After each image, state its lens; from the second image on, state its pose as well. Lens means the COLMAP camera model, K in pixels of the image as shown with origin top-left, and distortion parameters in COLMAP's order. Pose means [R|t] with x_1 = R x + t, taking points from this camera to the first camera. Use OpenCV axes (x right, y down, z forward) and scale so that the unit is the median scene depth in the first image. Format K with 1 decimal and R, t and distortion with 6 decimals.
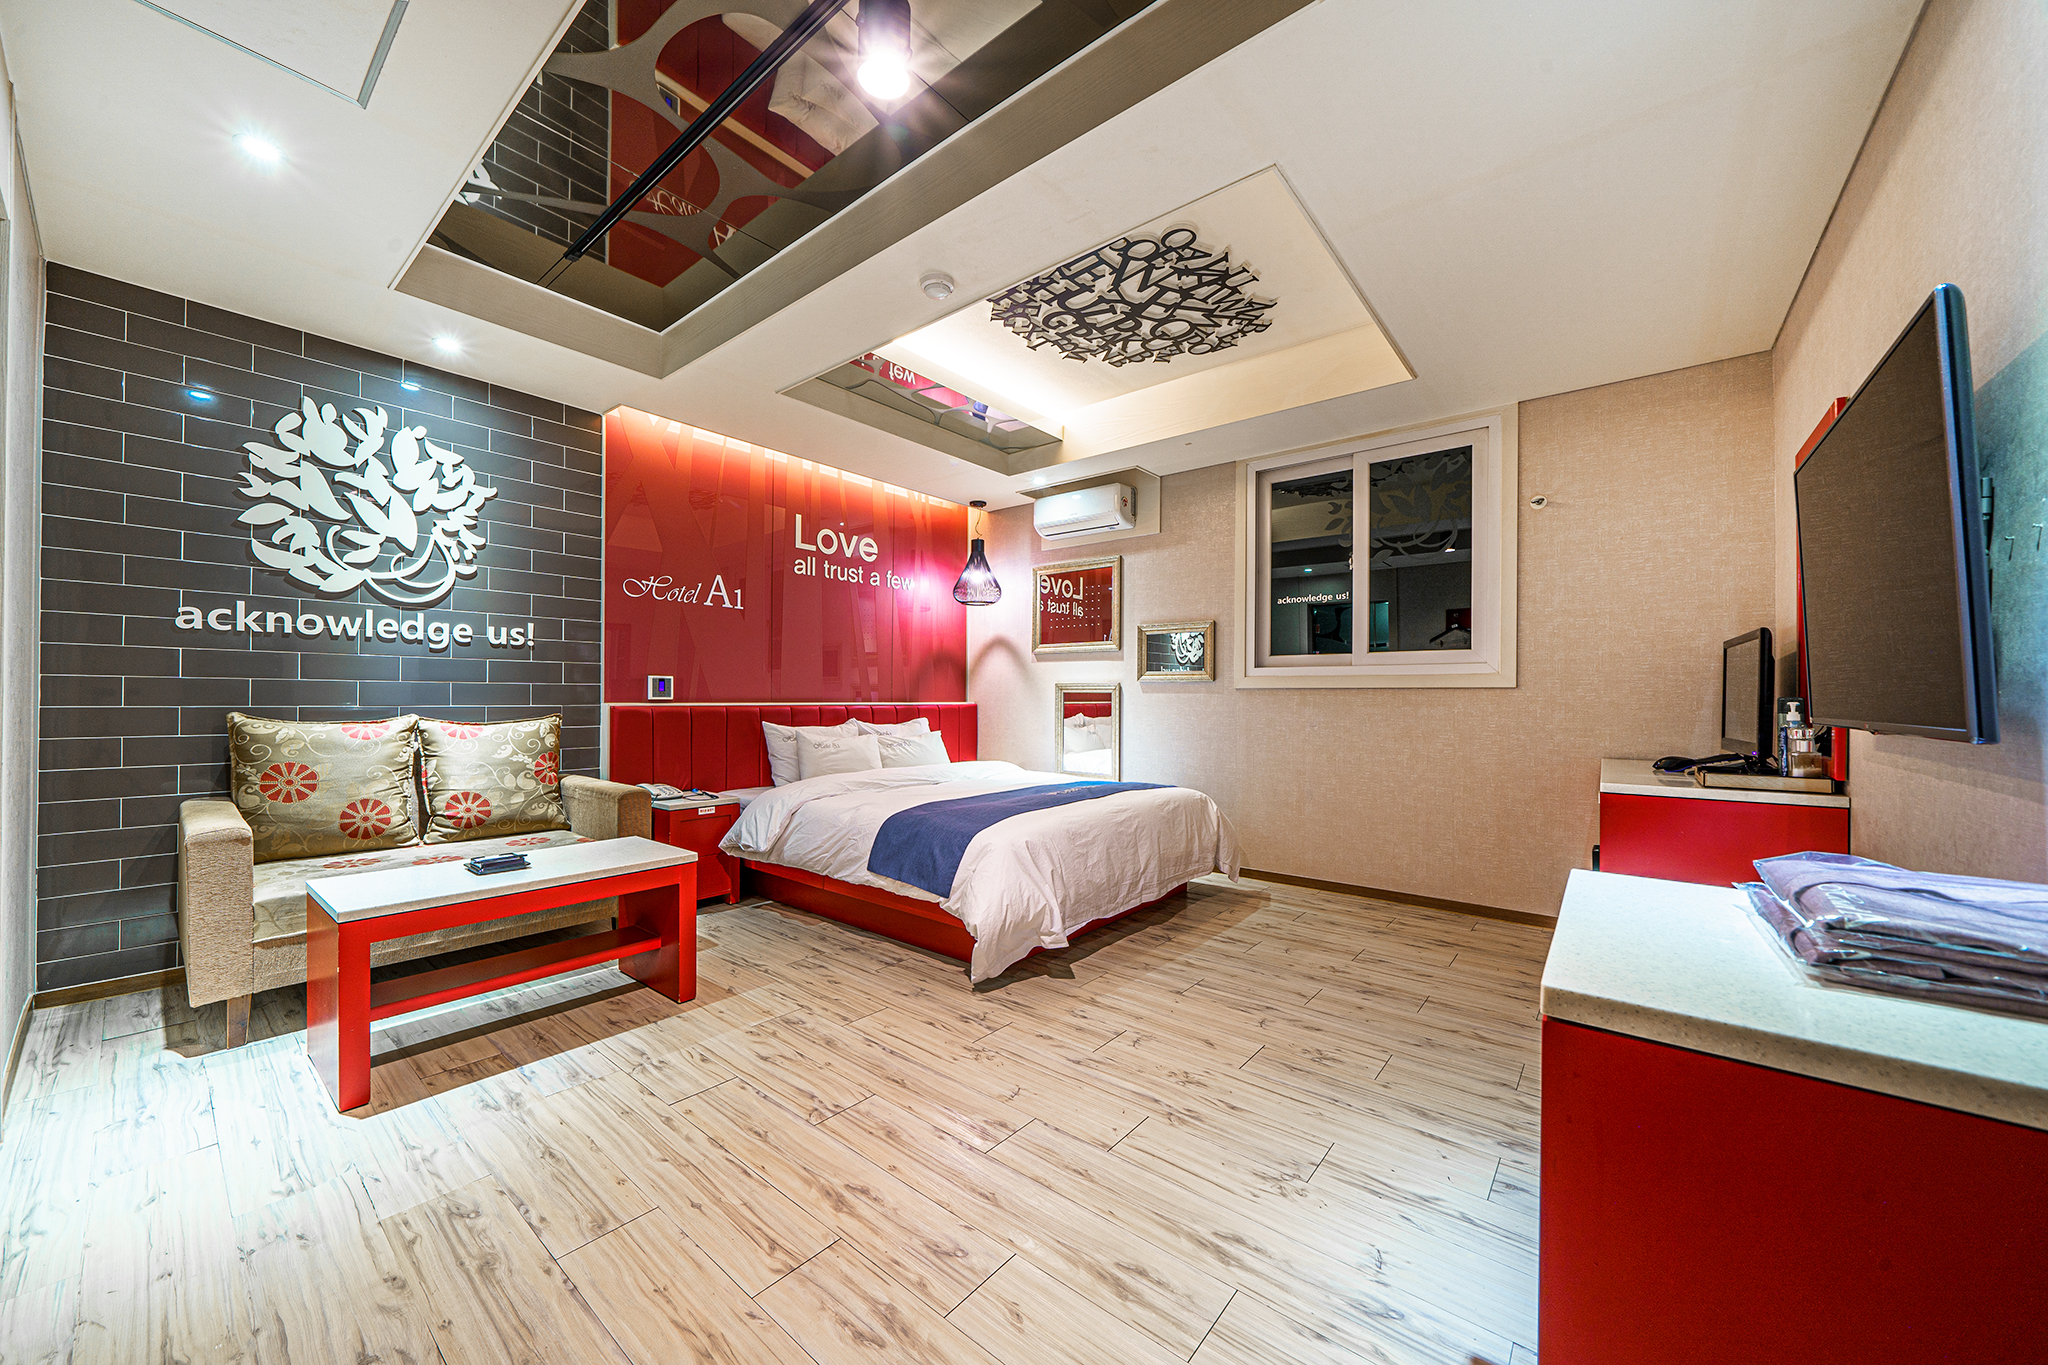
lens RADIAL K [[722.4, 0, 995.1], [0, 722.4, 698.6], [0, 0, 1]] dist [-0.001224, -0.000092]
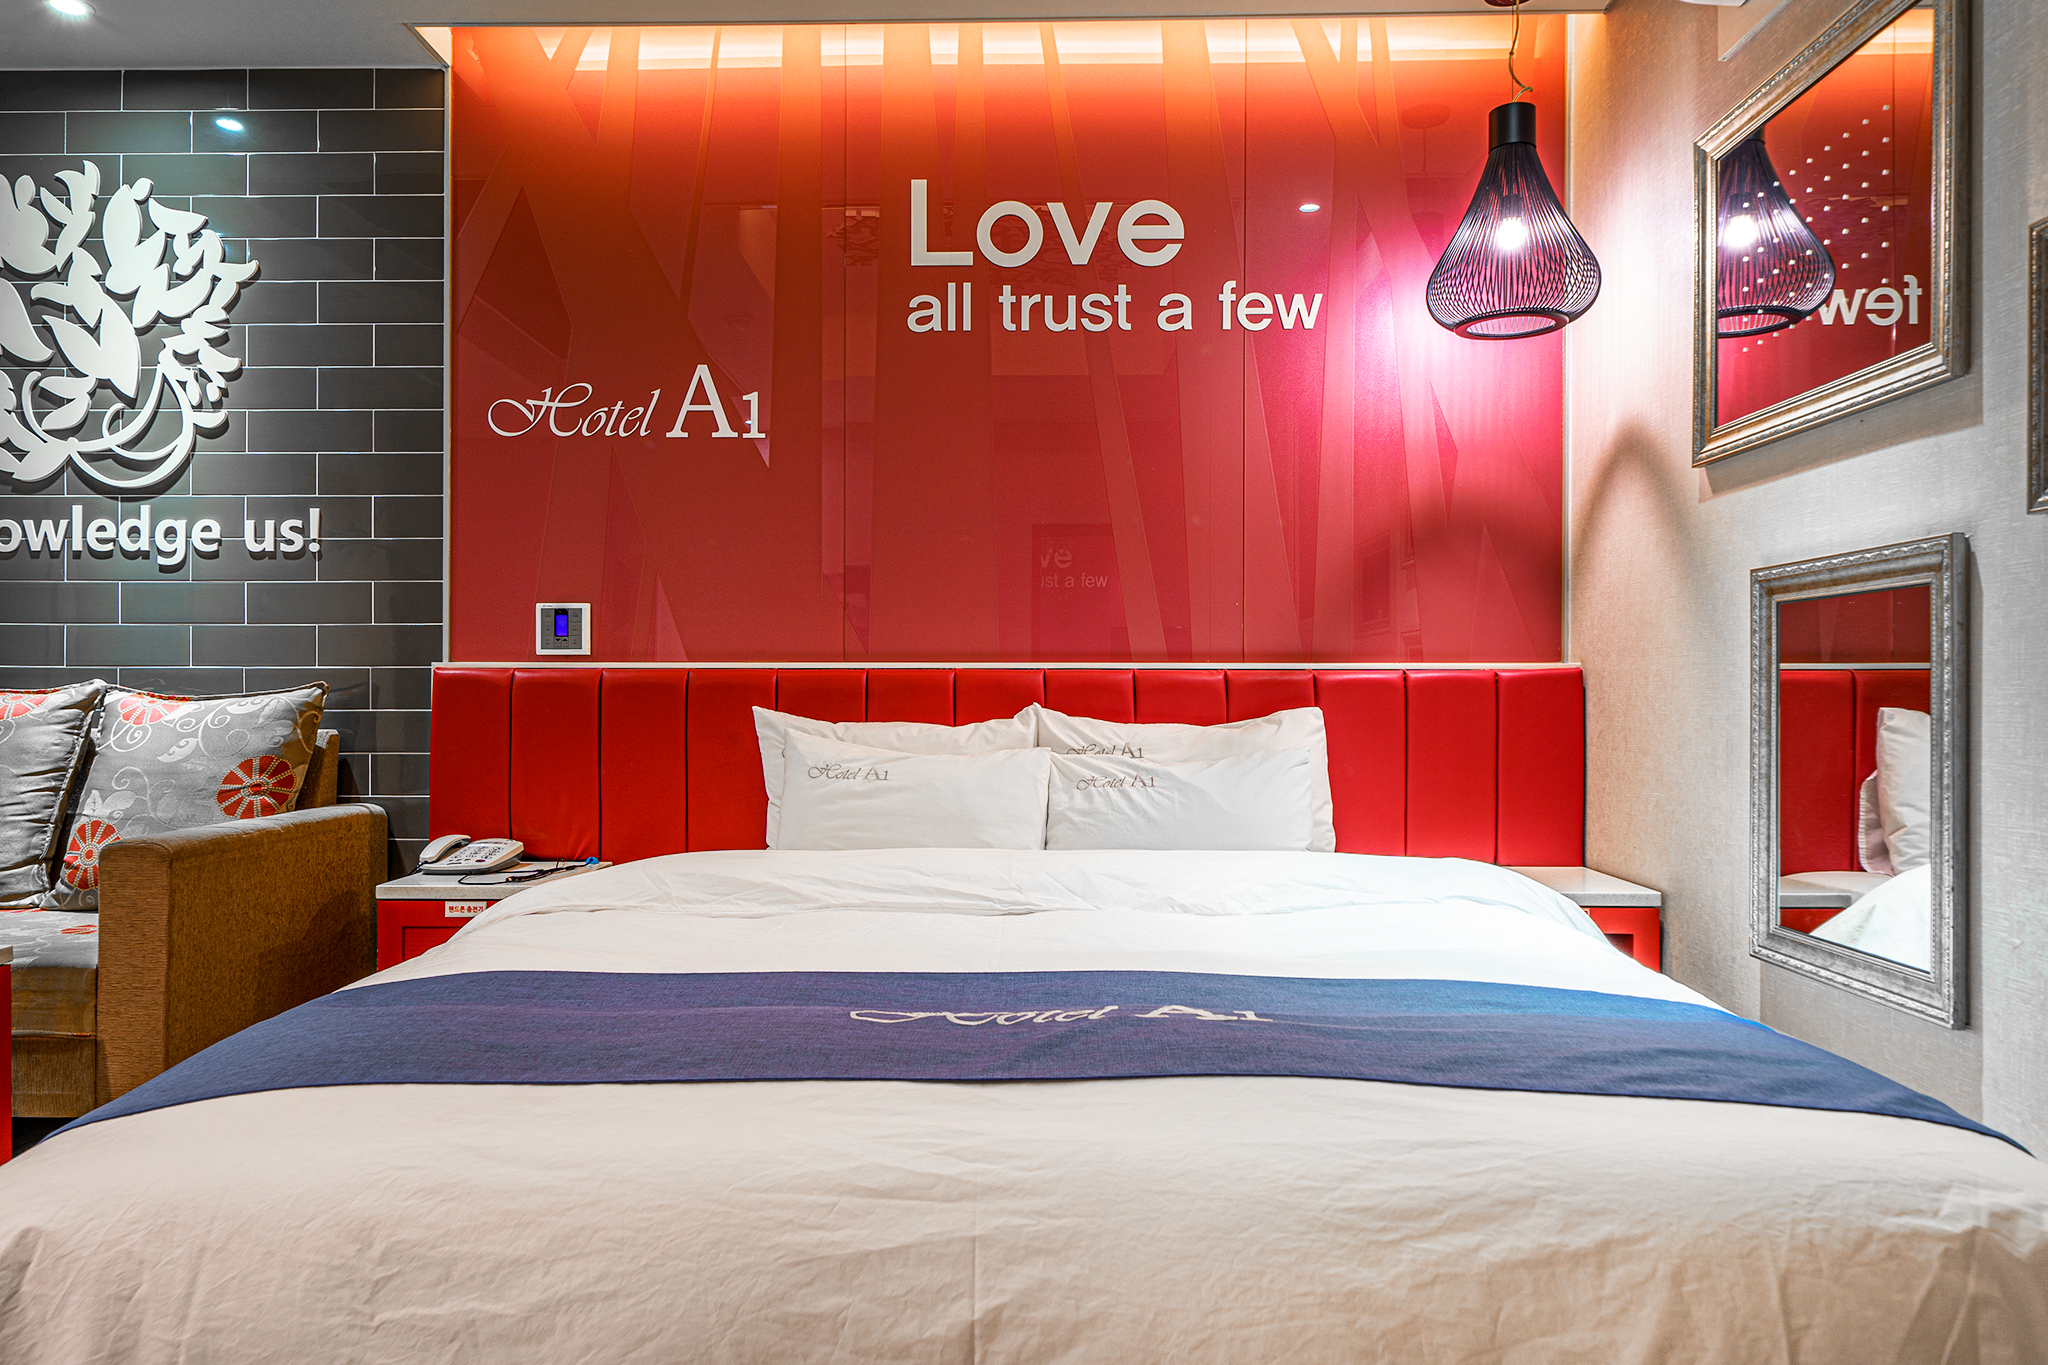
lens RADIAL K [[1326.3, 0, 1020.2], [0, 1326.3, 701.4], [0, 0, 1]] dist [-0.001021, 0.003818]
pose [[0.639667, -0.002938, -0.768646, 0.448309], [0.001347, 0.999995, -0.002702, 0.040665], [0.768651, 0.000693, 0.639668, 0.842749]]
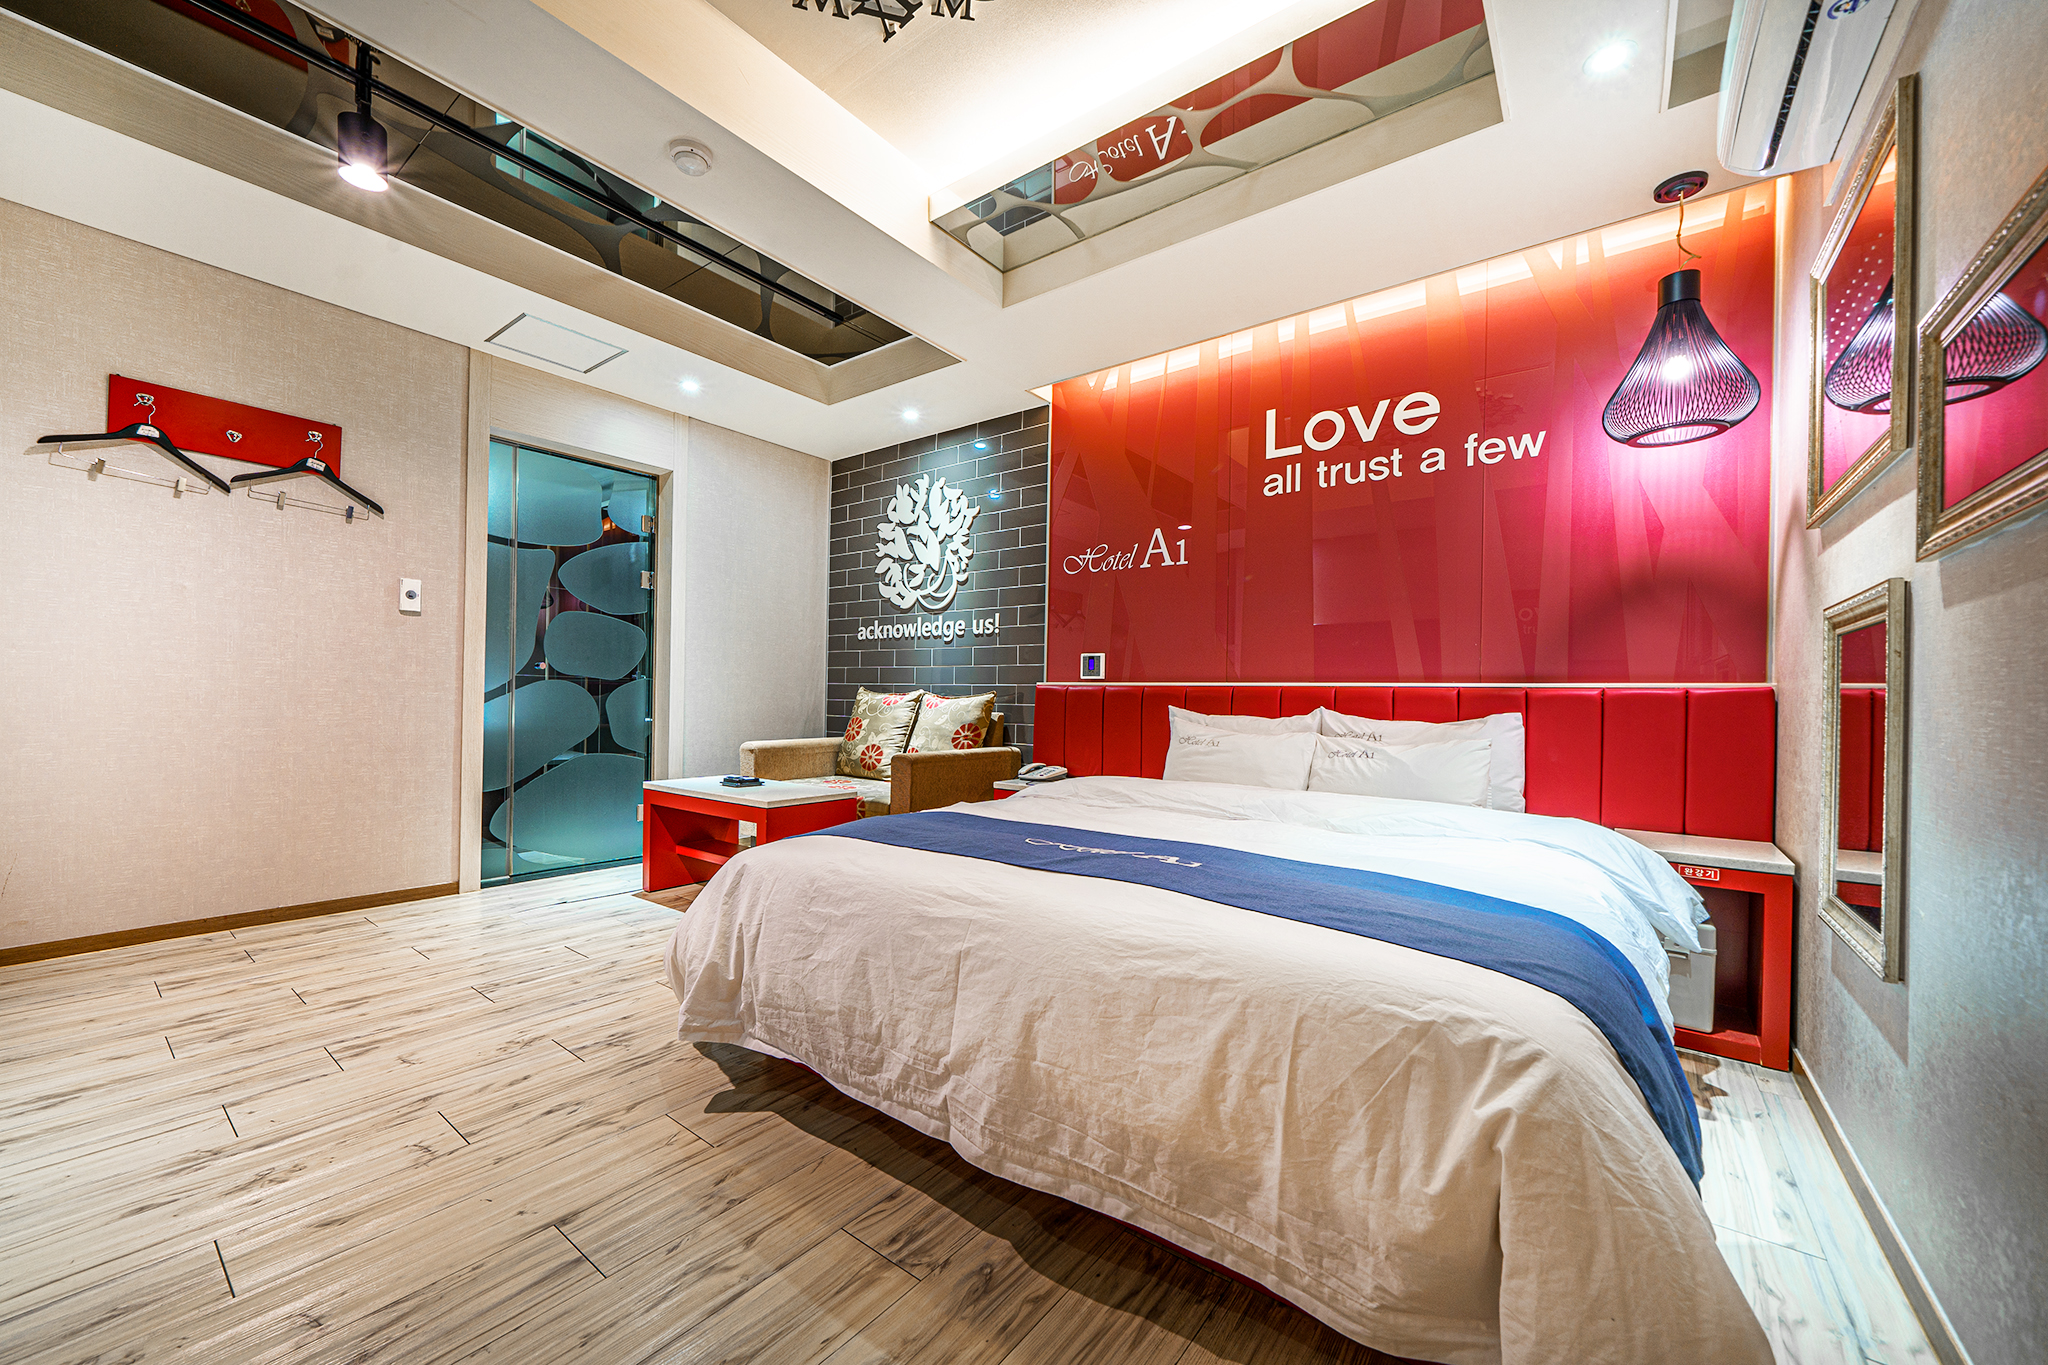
lens RADIAL K [[774.4, 0, 1014.7], [0, 774.4, 699.4], [0, 0, 1]] dist [-0.001767, -0.000180]
pose [[0.062402, -0.003222, -0.998046, 0.646323], [-0.017750, 0.999833, -0.004337, 0.041383], [0.997893, 0.017986, 0.062335, 1.029610]]
